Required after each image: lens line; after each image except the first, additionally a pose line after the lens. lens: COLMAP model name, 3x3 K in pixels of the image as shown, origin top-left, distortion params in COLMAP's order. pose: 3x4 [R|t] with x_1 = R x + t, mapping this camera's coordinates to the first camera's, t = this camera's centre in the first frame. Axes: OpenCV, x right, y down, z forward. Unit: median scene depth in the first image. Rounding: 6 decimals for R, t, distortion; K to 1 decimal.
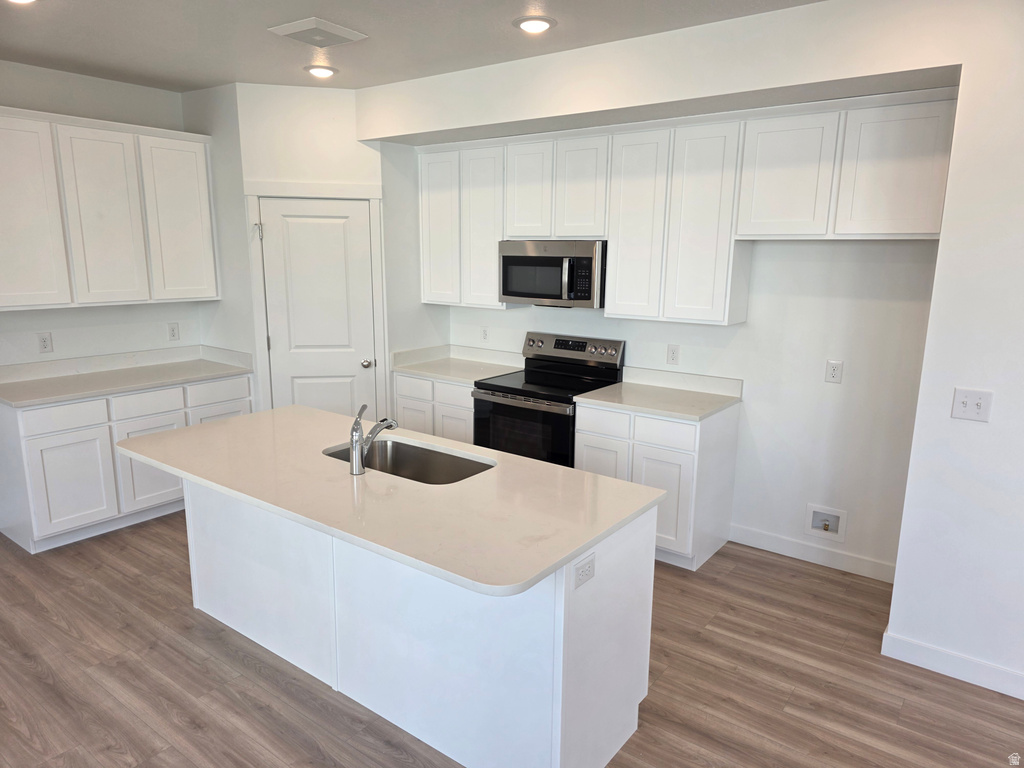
lens RADIAL K [[691.0, 0, 510.6], [0, 691.0, 387.6], [0, 0, 1]] dist [0.015348, -0.002361]
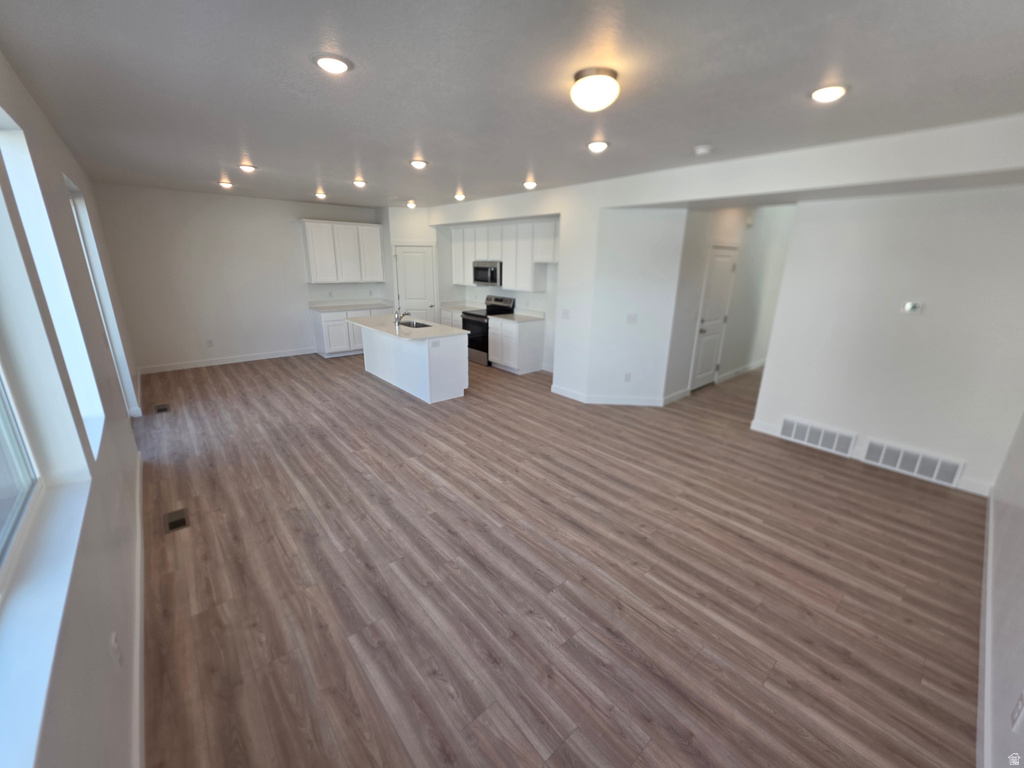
lens RADIAL K [[408.1, 0, 513.3], [0, 408.1, 381.6], [0, 0, 1]] dist [-0.002431, -0.000023]
pose [[0.977984, 0.064295, -0.198527, 0.515099], [-0.046374, 0.994526, 0.093639, 0.113139], [0.203461, -0.082371, 0.975612, -0.643140]]
